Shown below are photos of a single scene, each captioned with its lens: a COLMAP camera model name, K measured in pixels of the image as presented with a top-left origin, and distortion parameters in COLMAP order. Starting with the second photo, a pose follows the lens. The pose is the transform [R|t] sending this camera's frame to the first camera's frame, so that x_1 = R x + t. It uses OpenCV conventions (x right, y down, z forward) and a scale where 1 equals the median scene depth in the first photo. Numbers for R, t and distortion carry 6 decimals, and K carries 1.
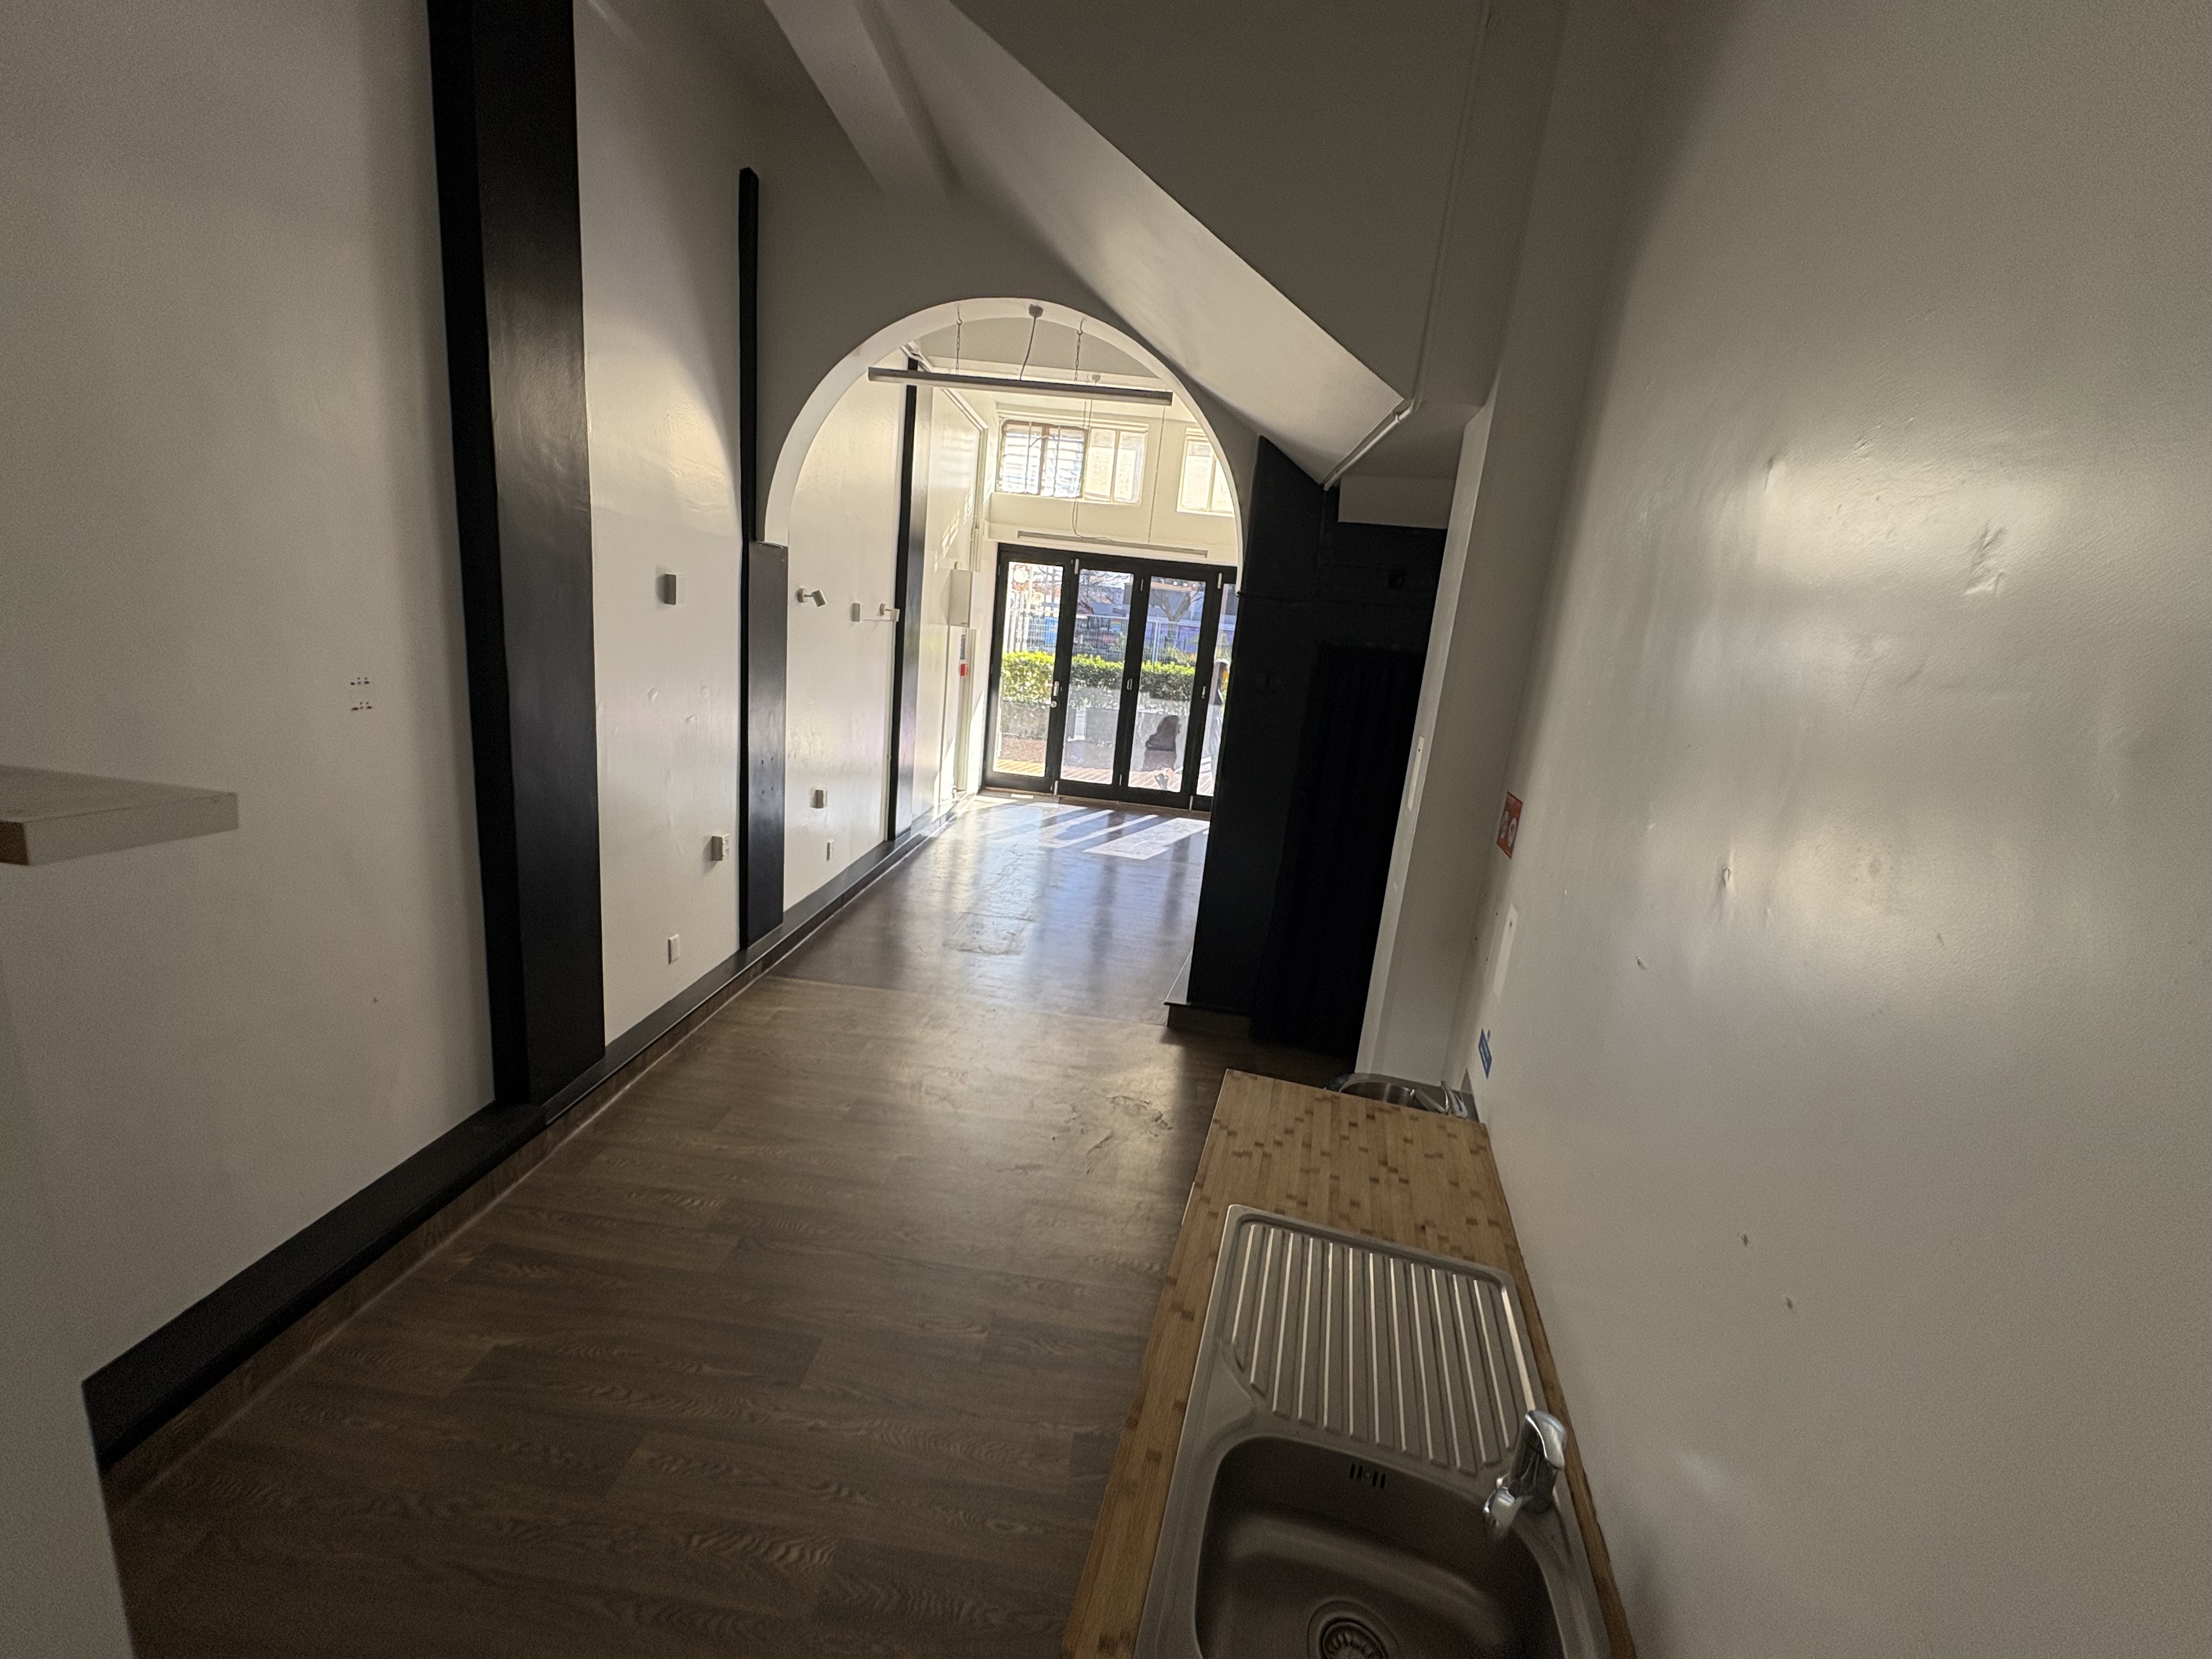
lens RADIAL K [[884.7, 0, 1106.4], [0, 884.7, 835.1], [0, 0, 1]] dist [0.001684, 0.000133]
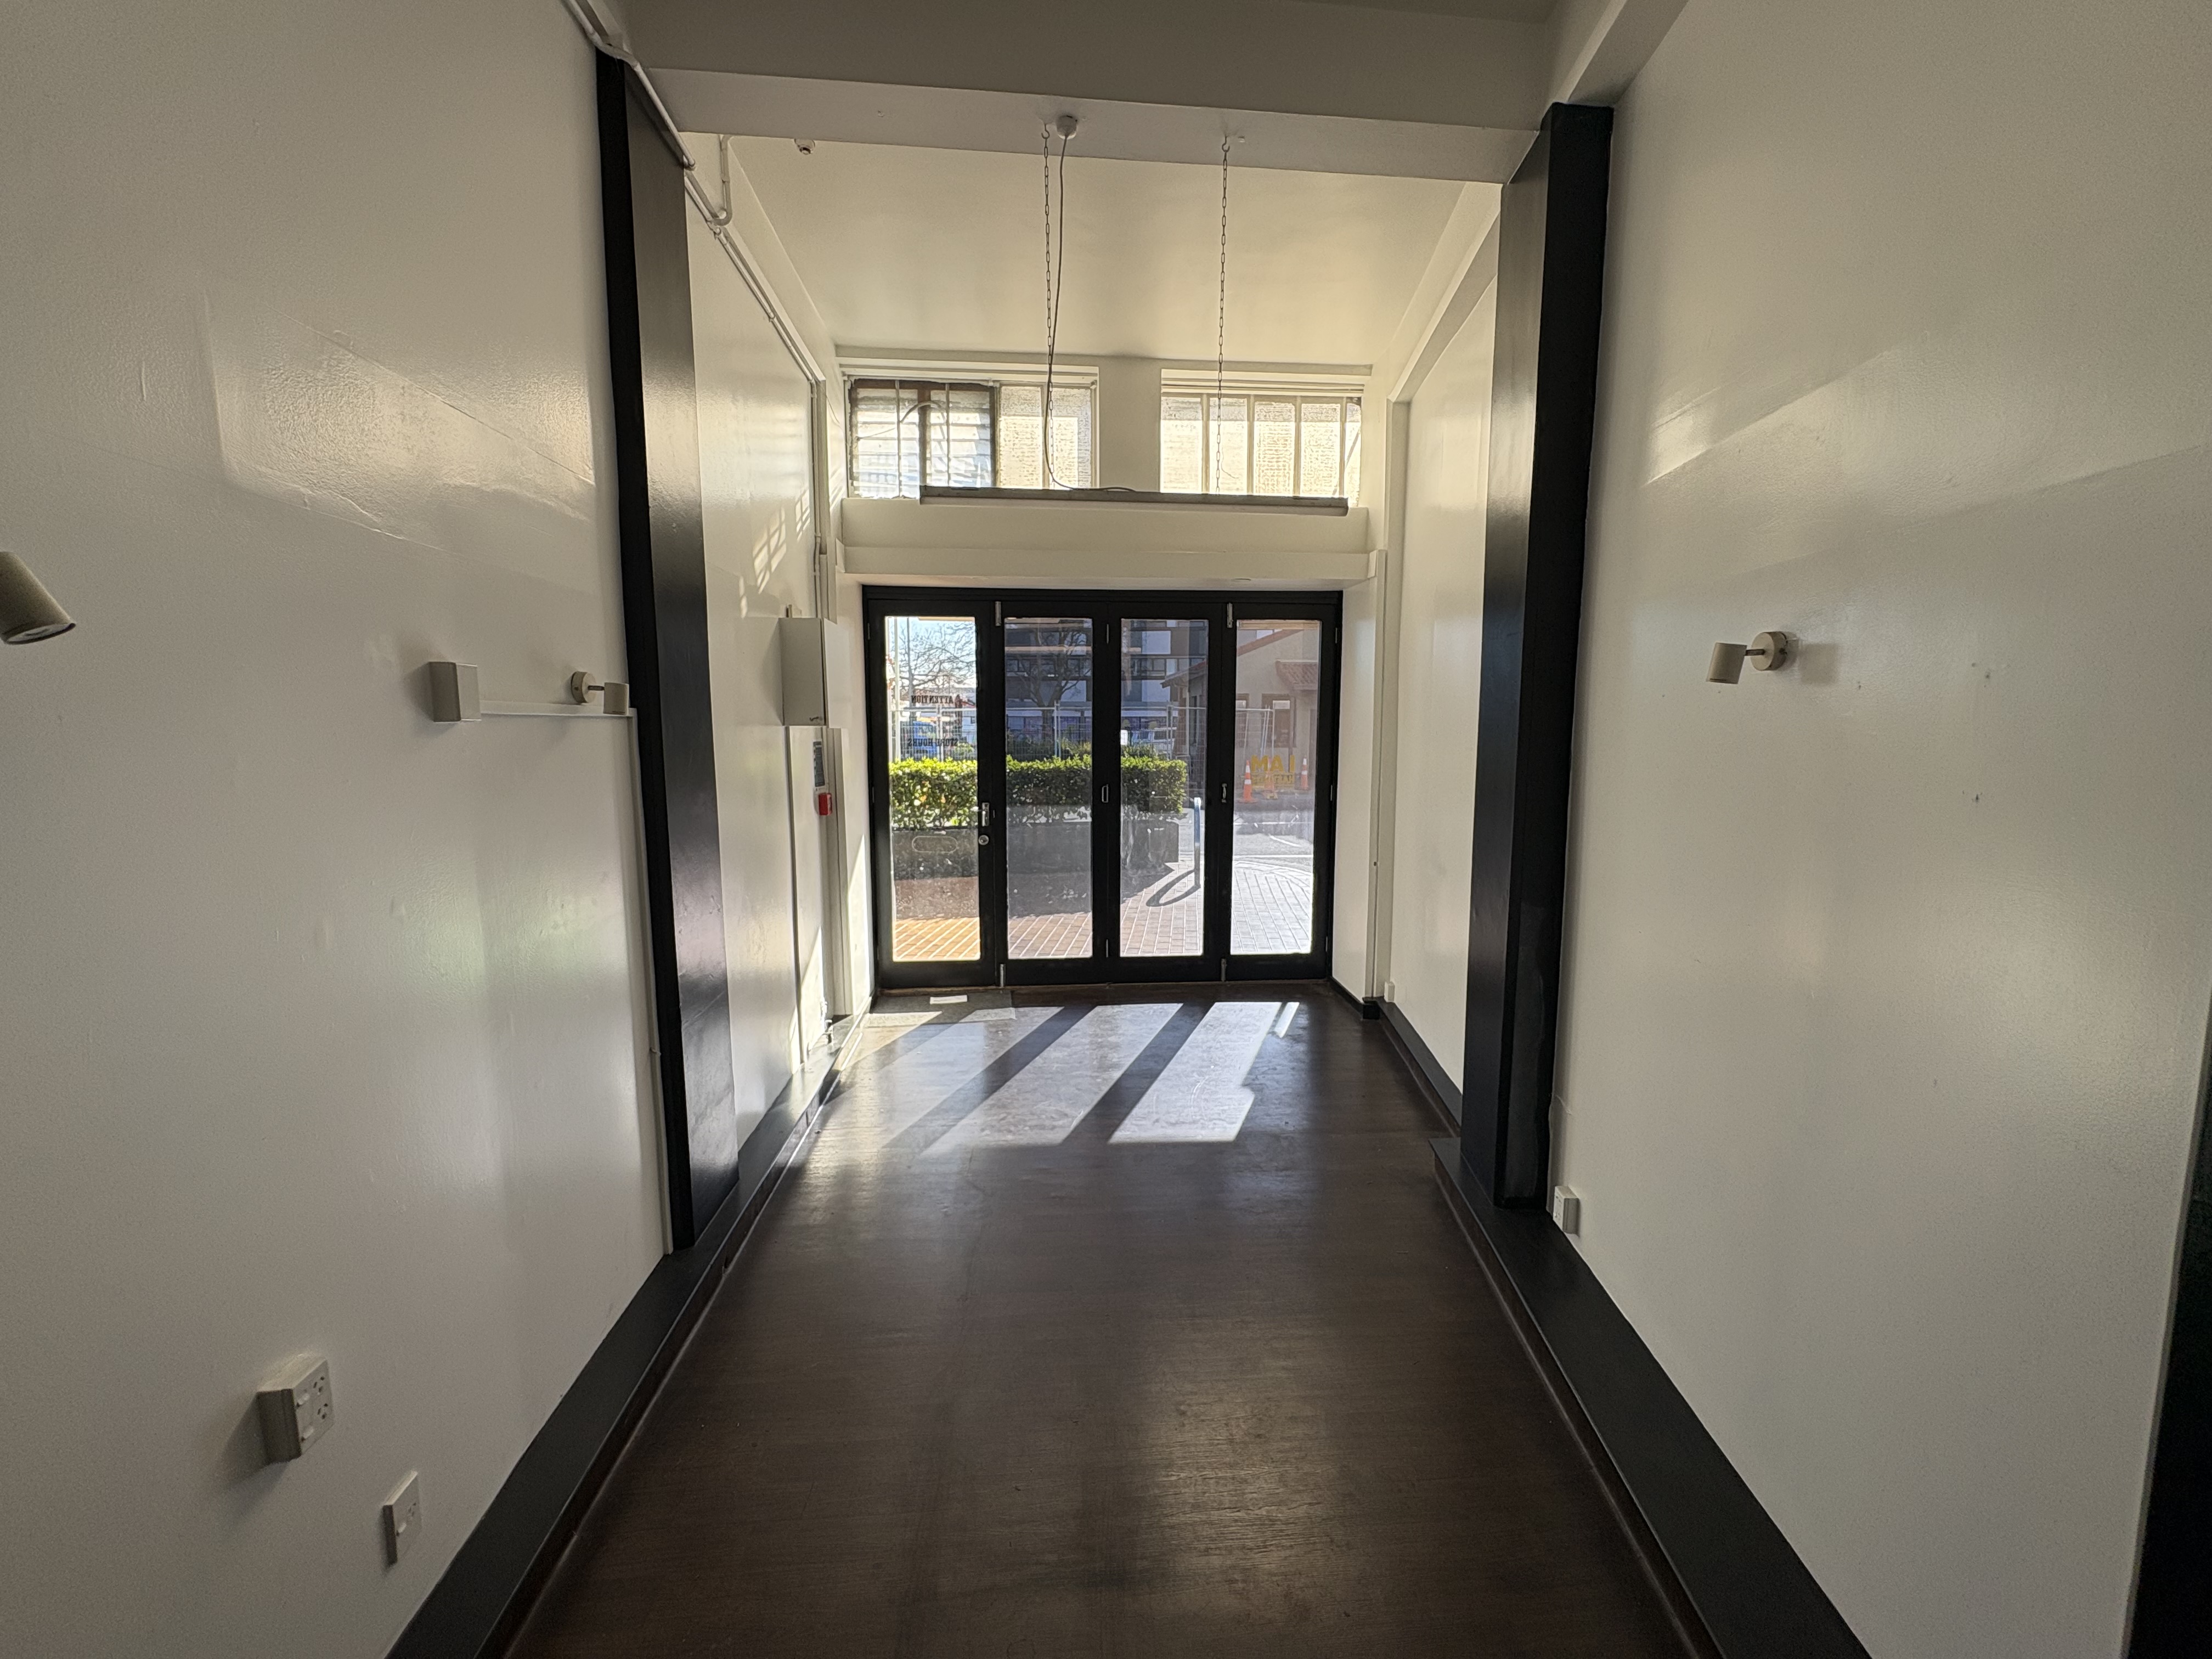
lens RADIAL K [[884.7, 0, 1108.7], [0, 884.7, 829.6], [0, 0, 1]] dist [0.001684, 0.000133]
pose [[0.982115, -0.120676, 0.144525, -0.067620], [0.135651, 0.985832, -0.098659, -0.090901], [-0.130572, 0.116500, 0.984570, 0.426453]]
